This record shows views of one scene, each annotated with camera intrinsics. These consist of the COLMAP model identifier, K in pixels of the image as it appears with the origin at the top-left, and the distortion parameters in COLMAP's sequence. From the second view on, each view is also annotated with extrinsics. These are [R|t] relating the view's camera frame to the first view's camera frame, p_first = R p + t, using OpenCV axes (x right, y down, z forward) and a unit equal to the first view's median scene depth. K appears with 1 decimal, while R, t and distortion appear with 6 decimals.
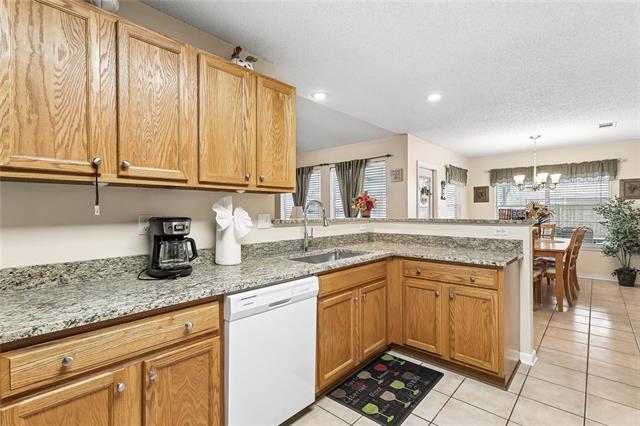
lens RADIAL K [[303.8, 0, 318.0], [0, 303.8, 211.1], [0, 0, 1]] dist [0.002781, 0.000469]
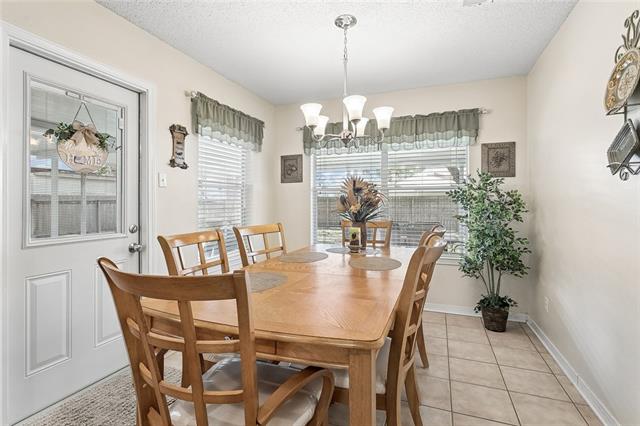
lens RADIAL K [[307.8, 0, 319.9], [0, 307.8, 199.0], [0, 0, 1]] dist [-0.000133, -0.000042]
pose [[0.930769, 0.006994, 0.365540, 0.750727], [-0.002834, 0.999925, -0.011916, 0.018929], [-0.365596, 0.010055, 0.930719, 0.877633]]
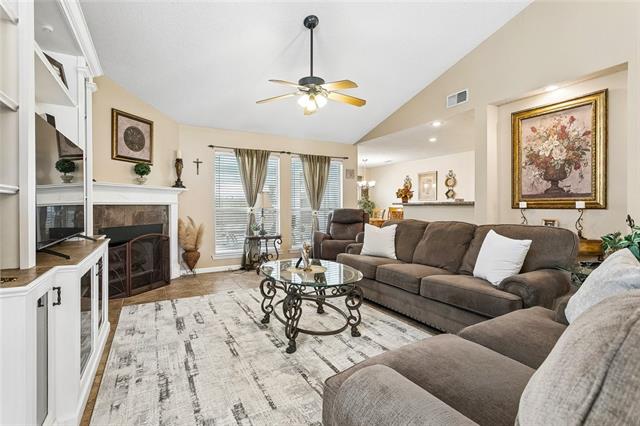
lens RADIAL K [[299.2, 0, 316.2], [0, 299.2, 205.3], [0, 0, 1]] dist [0.003207, 0.000504]
pose [[0.313645, 0.002612, 0.949537, -1.547418], [-0.000151, 0.999996, -0.002701, 0.044243], [-0.949540, 0.000704, 0.313644, 1.023071]]
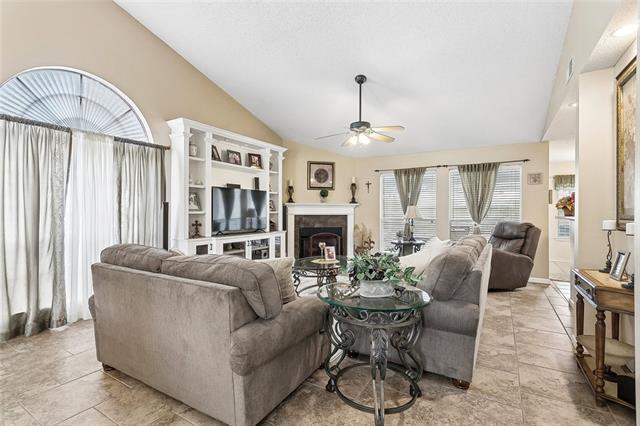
lens RADIAL K [[303.8, 0, 318.0], [0, 303.8, 211.1], [0, 0, 1]] dist [0.002781, 0.000469]
pose [[0.981541, 0.010351, 0.190969, -1.039330], [-0.009995, 0.999946, -0.002829, 0.019087], [-0.190988, 0.000868, 0.981592, 0.078505]]
